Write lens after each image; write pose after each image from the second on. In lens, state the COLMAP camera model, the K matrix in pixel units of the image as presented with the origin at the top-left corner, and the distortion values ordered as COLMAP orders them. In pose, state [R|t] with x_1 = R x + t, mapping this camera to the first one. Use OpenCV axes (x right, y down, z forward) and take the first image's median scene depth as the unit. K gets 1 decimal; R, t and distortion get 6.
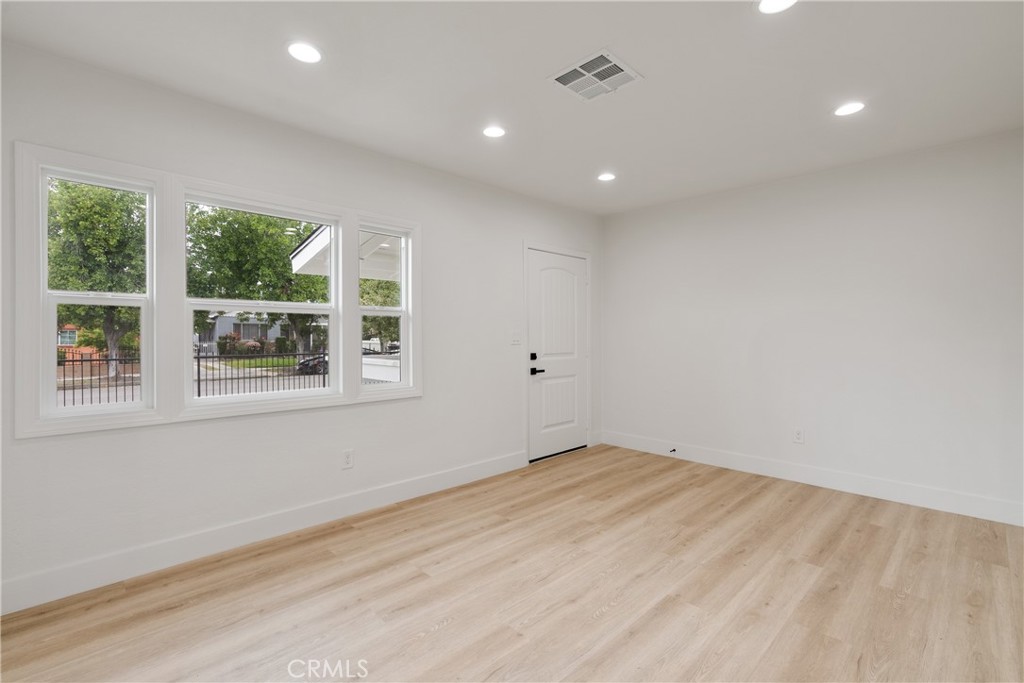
lens RADIAL K [[467.5, 0, 512.1], [0, 467.5, 339.8], [0, 0, 1]] dist [0.000429, 0.000267]
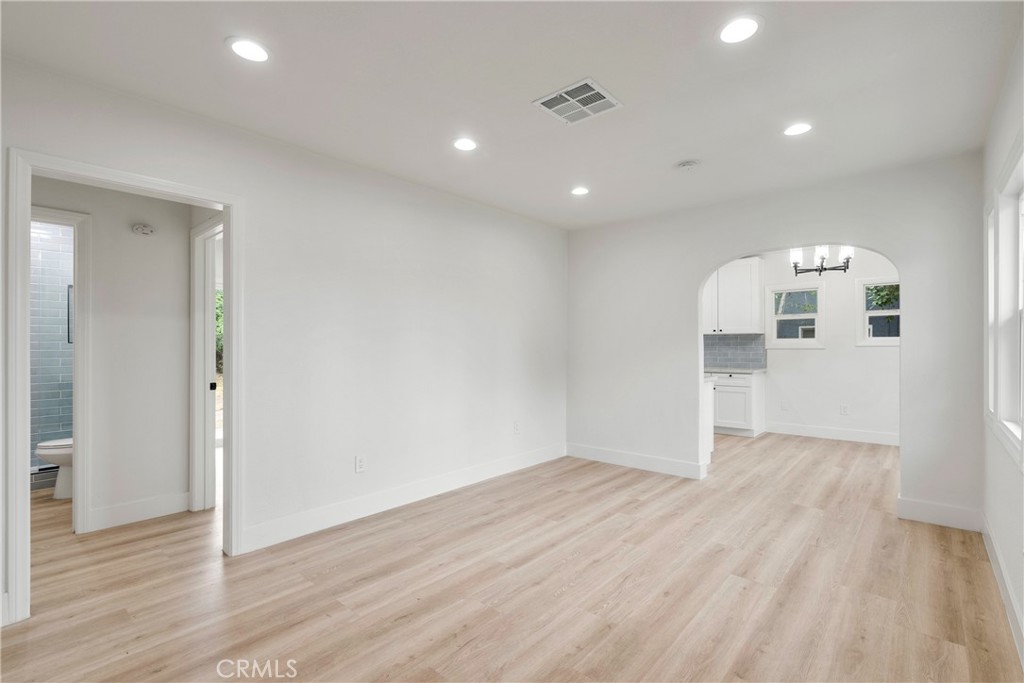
lens RADIAL K [[467.5, 0, 511.9], [0, 467.5, 343.8], [0, 0, 1]] dist [0.000429, 0.000267]
pose [[-0.997671, 0.002159, -0.068182, 0.388938], [0.001954, 0.999993, 0.003073, -0.021074], [0.068188, 0.002932, -0.997668, 1.986319]]
